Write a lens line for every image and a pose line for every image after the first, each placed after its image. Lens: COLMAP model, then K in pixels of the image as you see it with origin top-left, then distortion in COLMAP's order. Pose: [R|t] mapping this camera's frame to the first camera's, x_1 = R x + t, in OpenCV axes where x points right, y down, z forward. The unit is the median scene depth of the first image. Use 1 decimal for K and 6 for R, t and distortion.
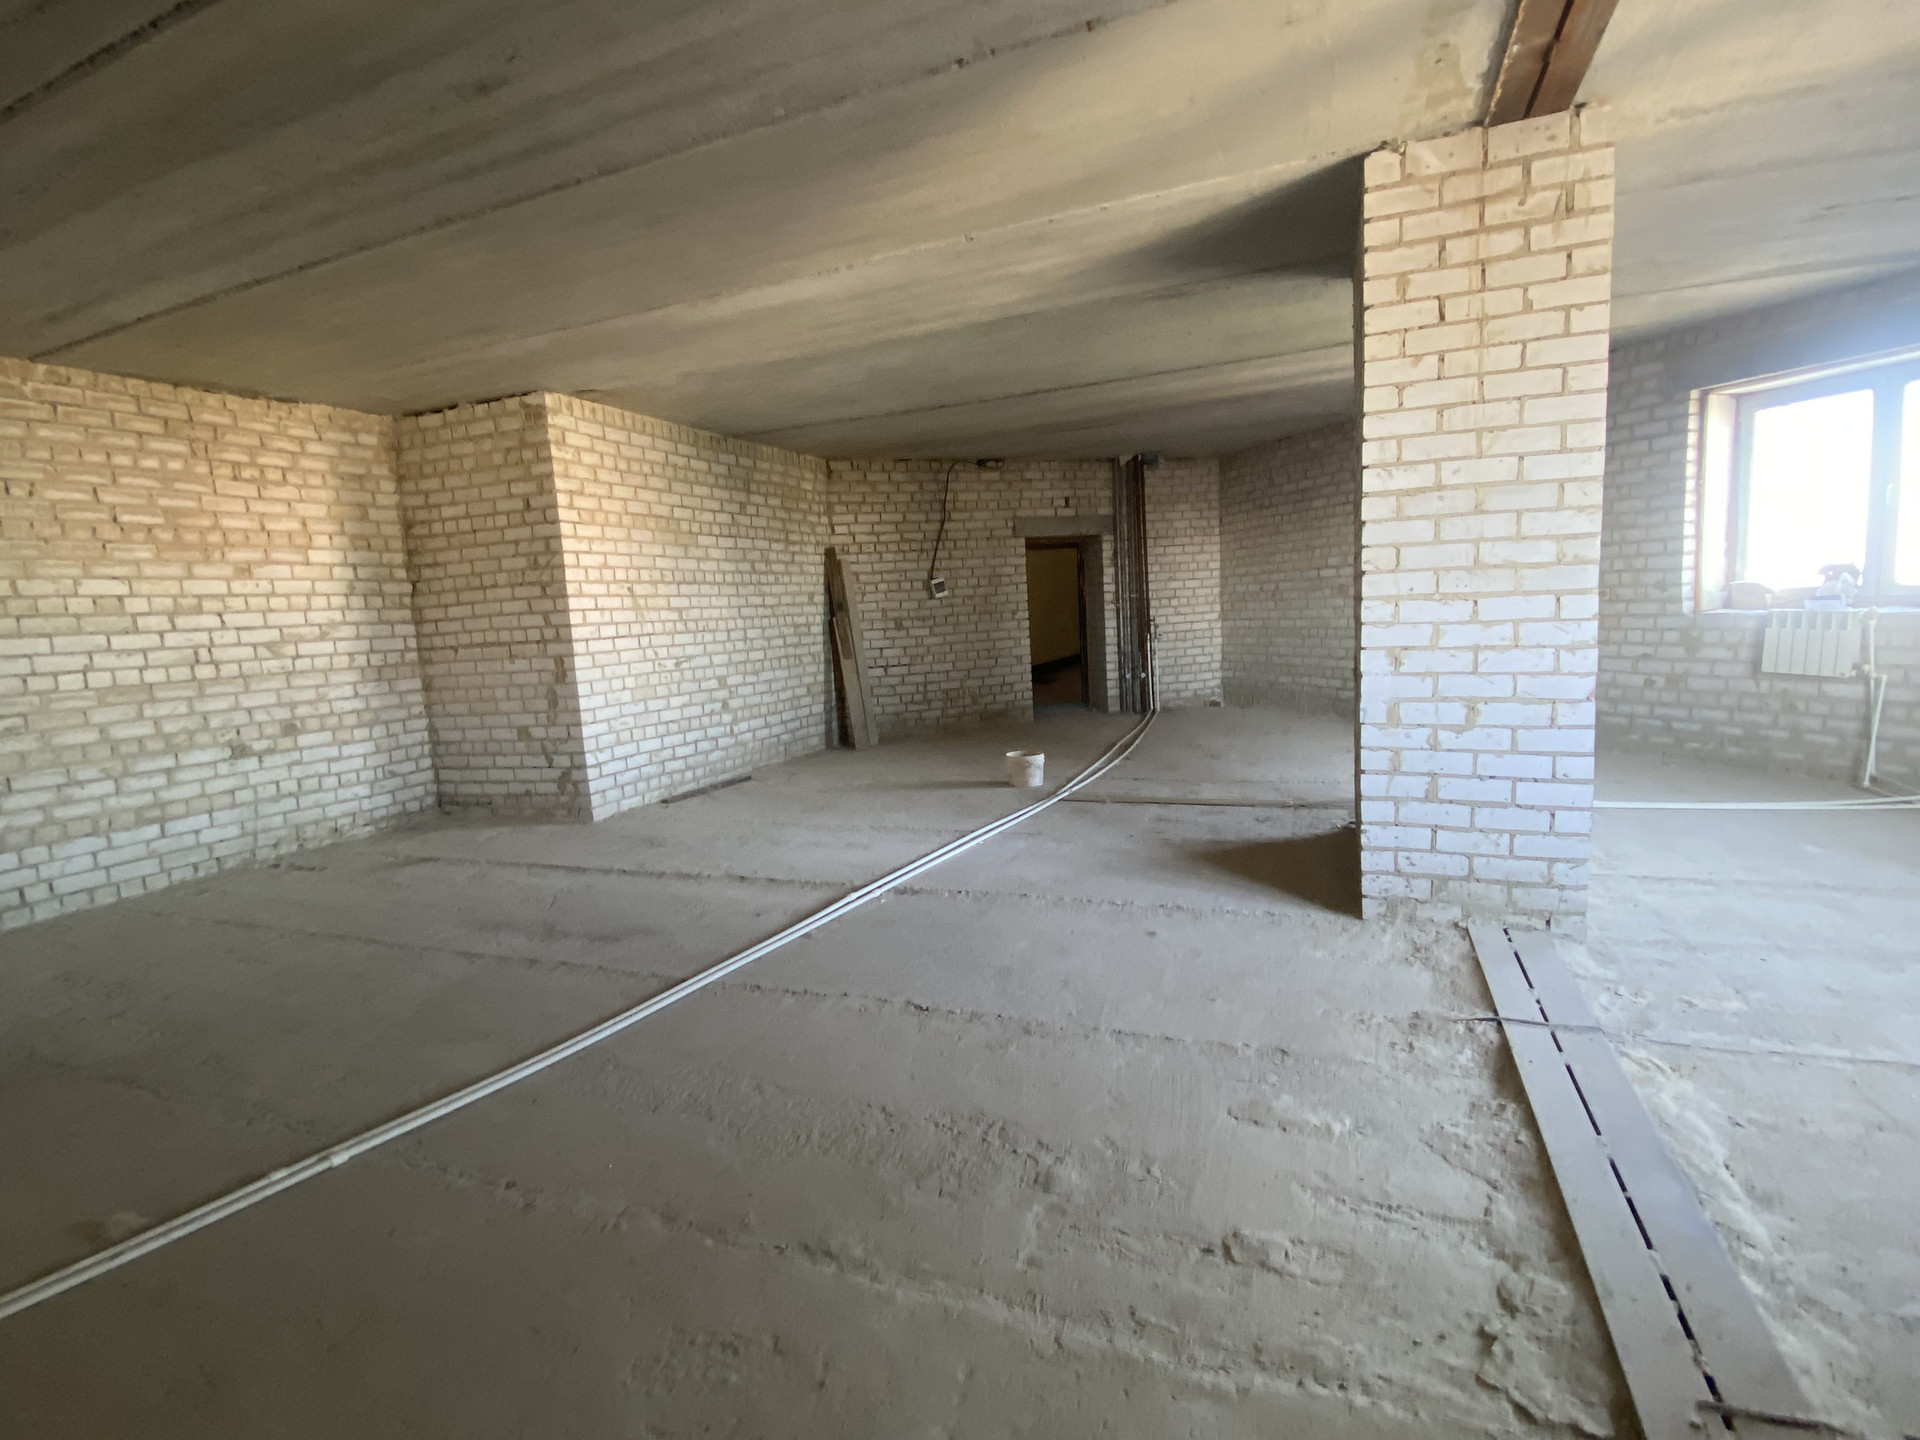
lens RADIAL K [[907.8, 0, 969.2], [0, 907.8, 722.0], [0, 0, 1]] dist [0.069726, -0.078888]
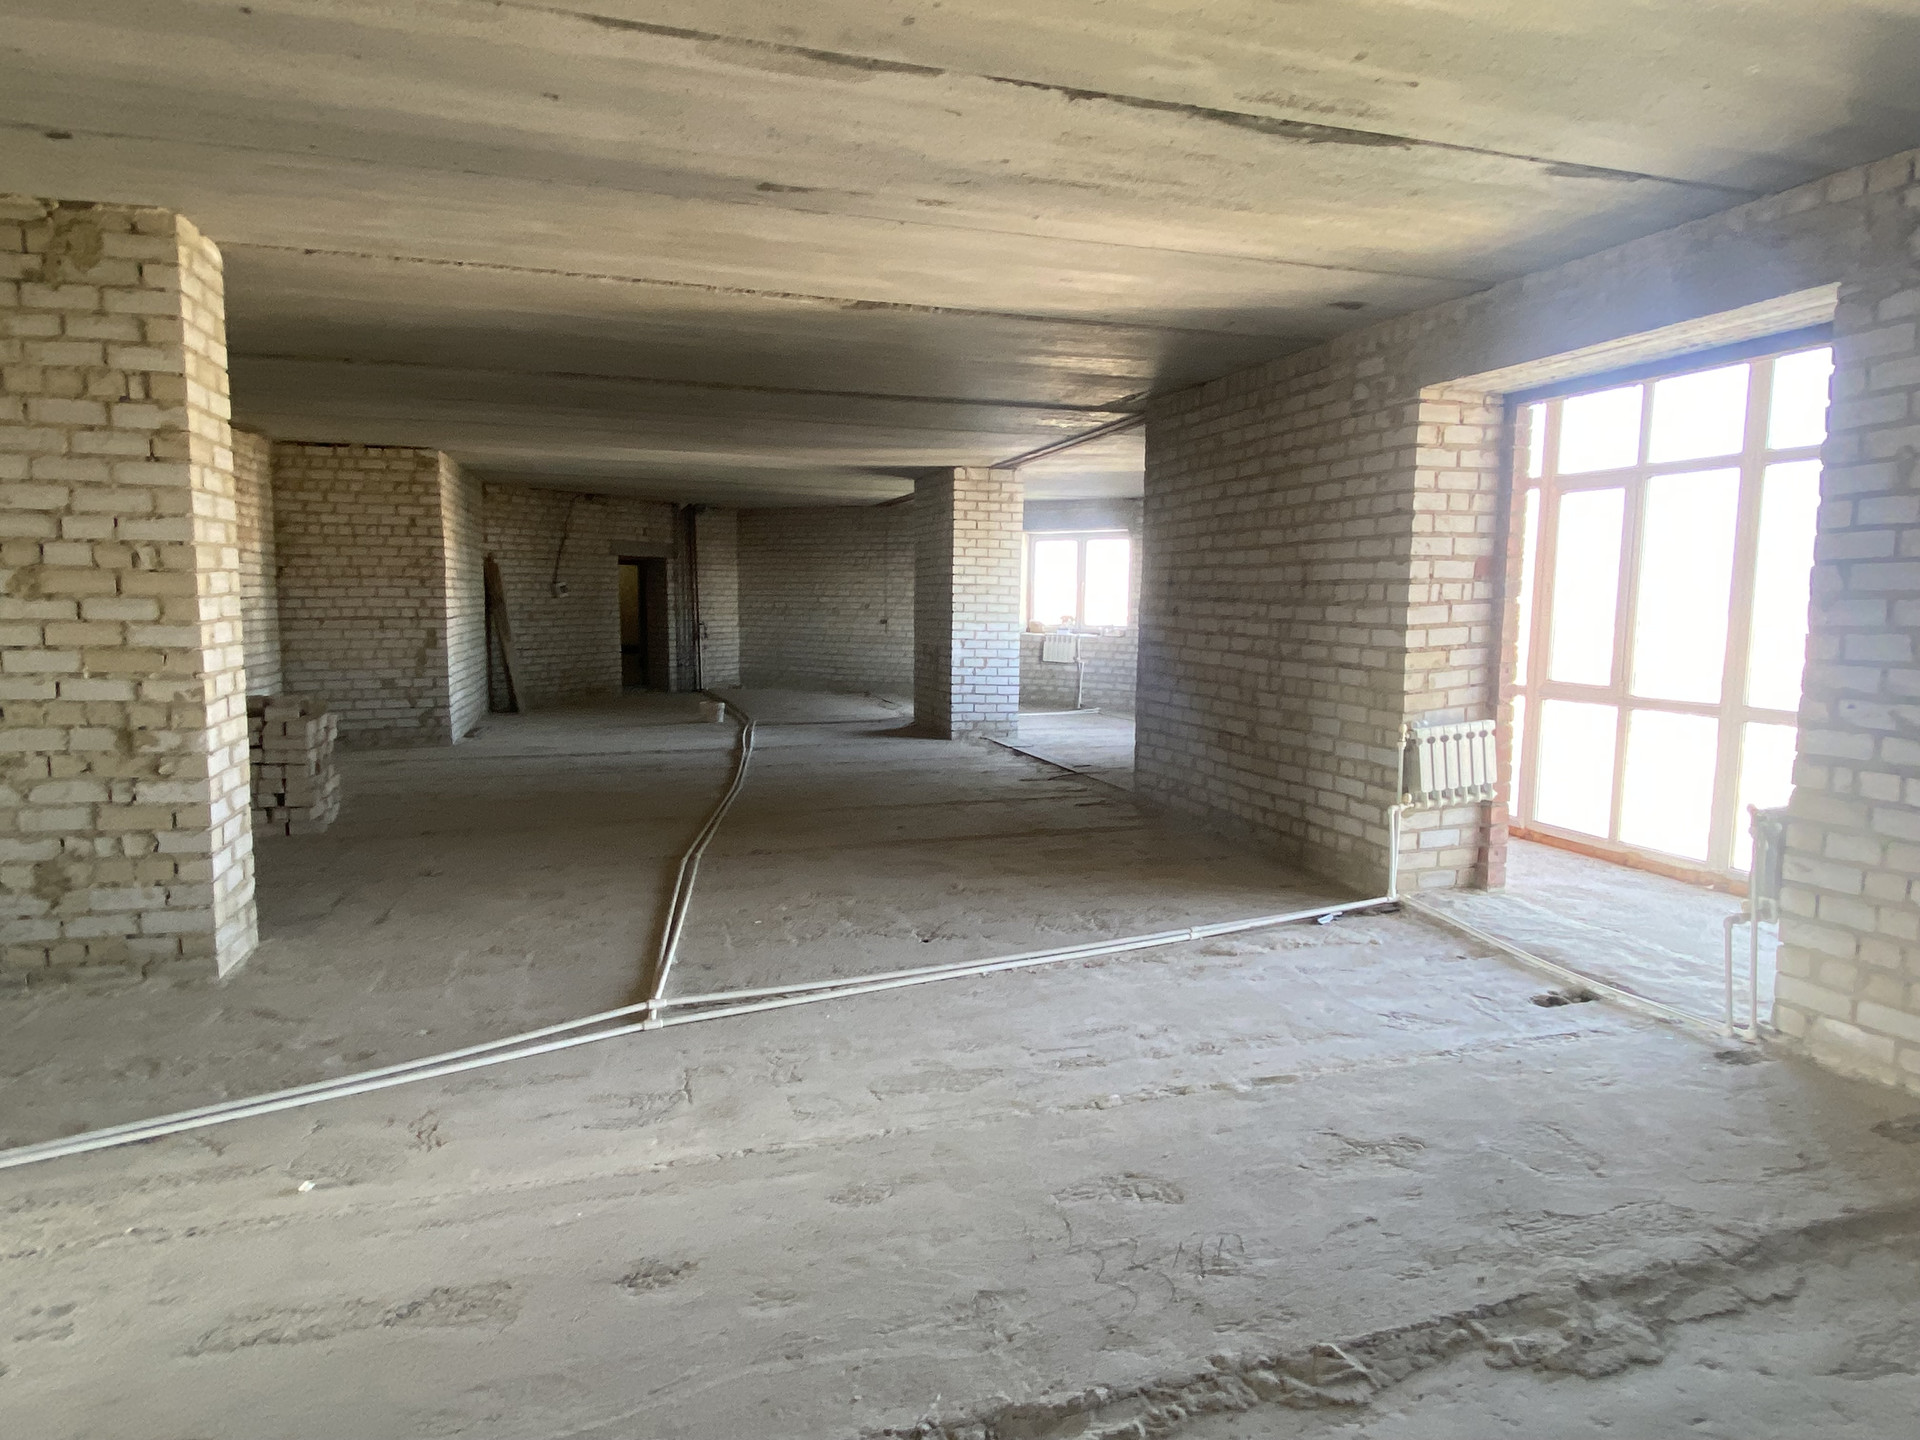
lens RADIAL K [[1102.0, 0, 970.7], [0, 1102.0, 724.8], [0, 0, 1]] dist [0.070890, -0.065967]
pose [[0.767512, -0.010812, 0.640944, -0.881767], [0.028100, 0.999464, -0.016789, 0.125155], [-0.640419, 0.030896, 0.767404, -0.834996]]
